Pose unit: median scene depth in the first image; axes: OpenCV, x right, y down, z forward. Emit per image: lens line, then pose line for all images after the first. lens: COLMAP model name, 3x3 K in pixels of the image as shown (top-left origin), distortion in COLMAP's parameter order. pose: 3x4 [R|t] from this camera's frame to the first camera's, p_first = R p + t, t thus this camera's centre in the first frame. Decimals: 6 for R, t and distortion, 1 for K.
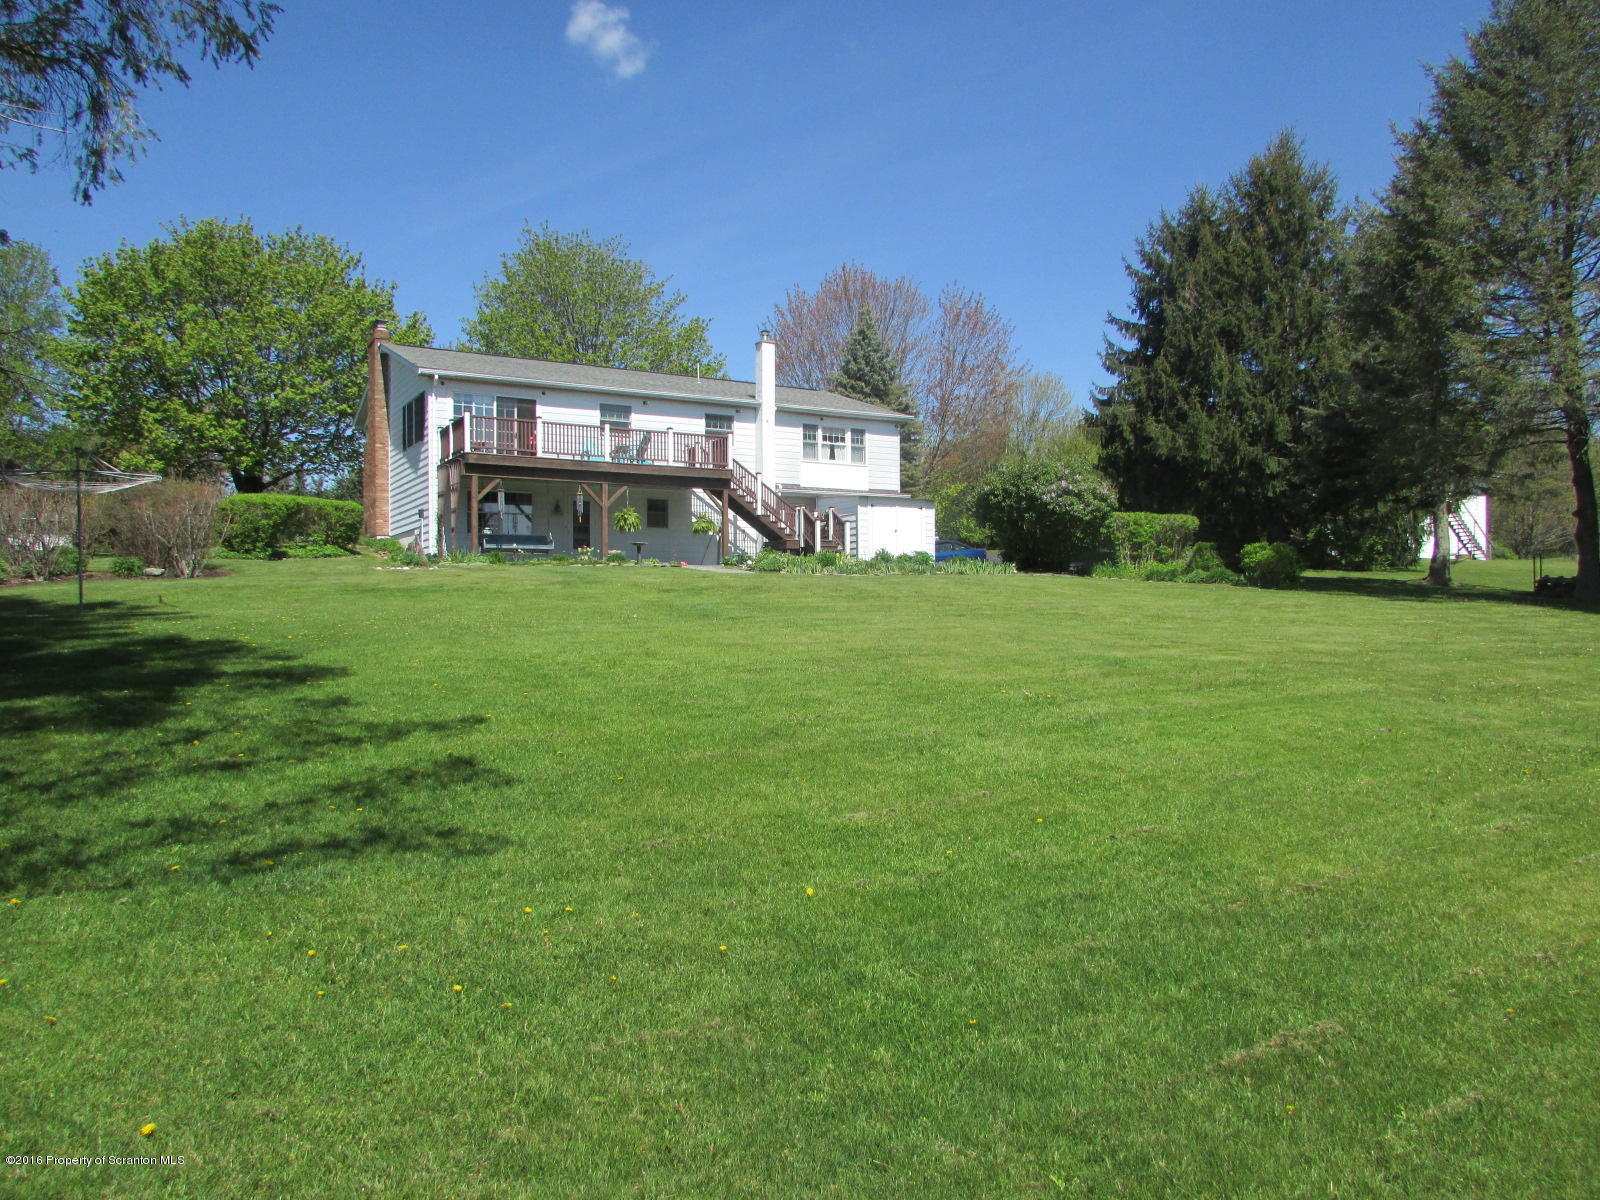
lens RADIAL K [[1118.6, 0, 800.0], [0, 1118.6, 600.0], [0, 0, 1]] dist [-0.008659, -0.001103]
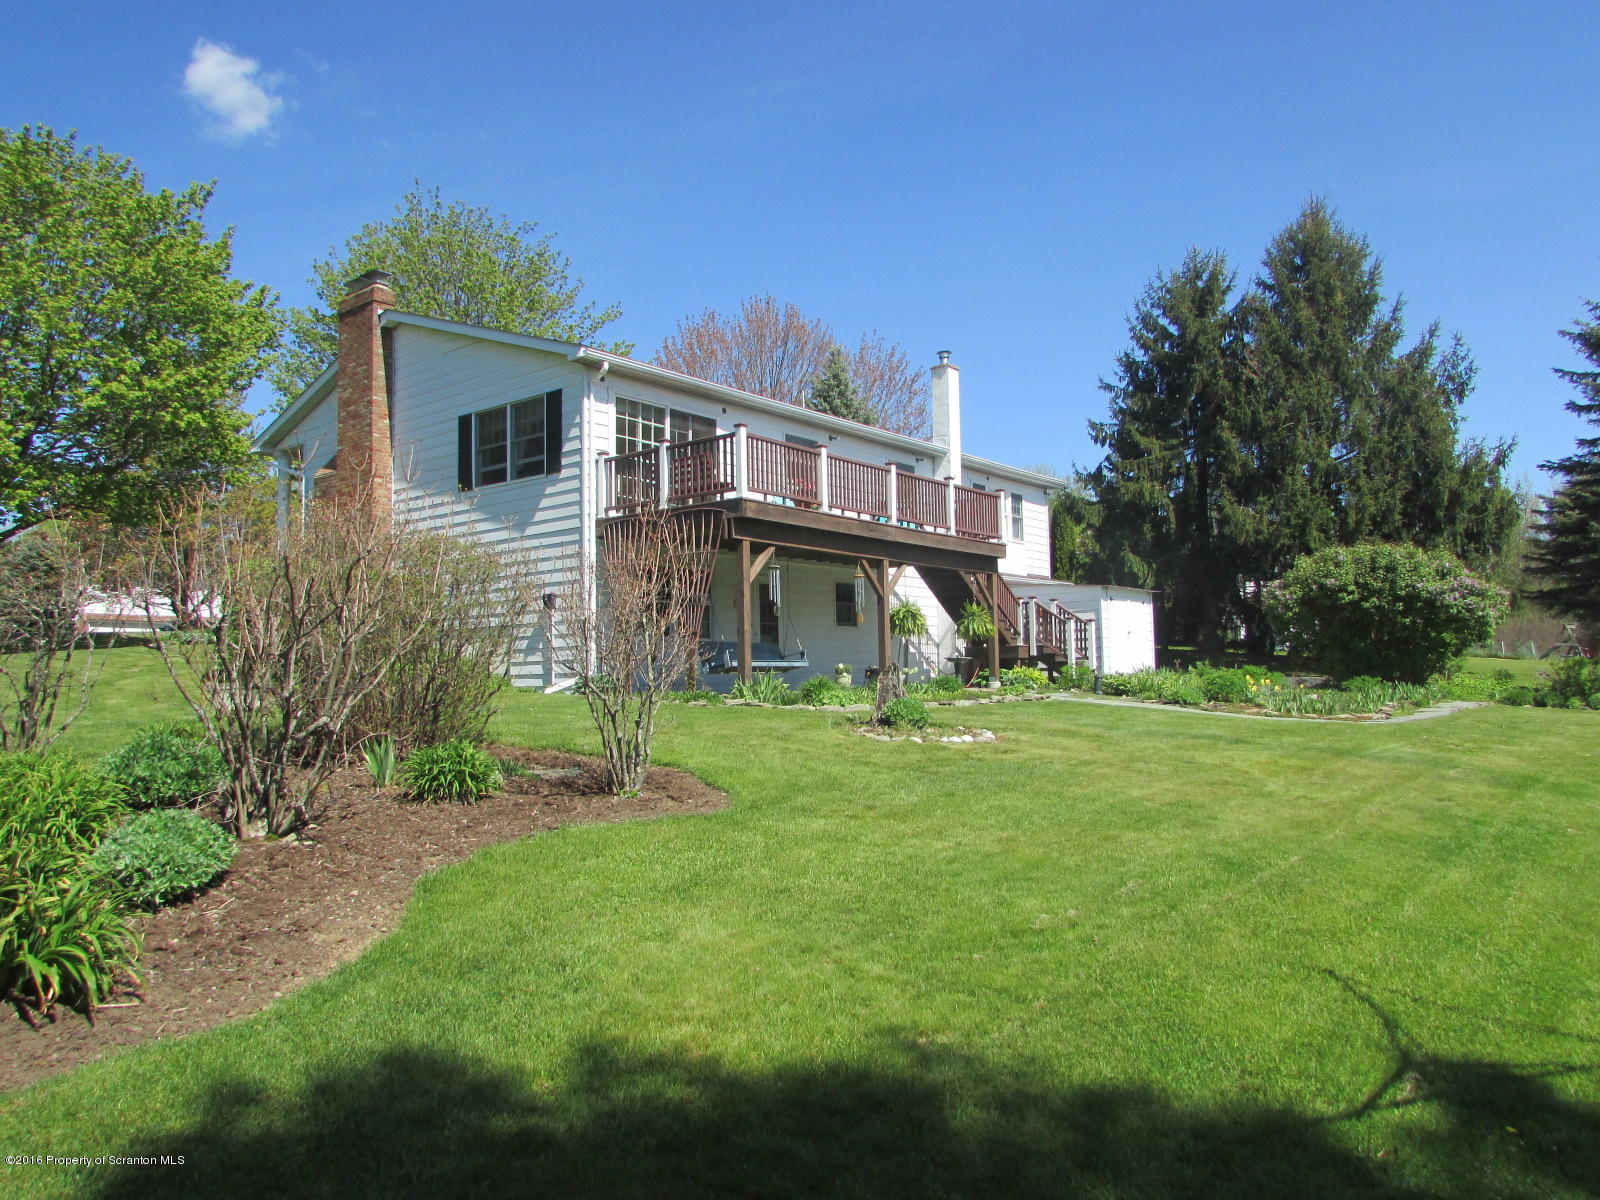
lens RADIAL K [[1137.0, 0, 800.0], [0, 1137.0, 600.0], [0, 0, 1]] dist [0.002170, 0.001039]
pose [[0.941154, 0.019177, 0.337432, -0.368203], [0.003006, 0.997874, -0.065097, -0.035709], [-0.337963, 0.062281, 0.939096, 0.366282]]
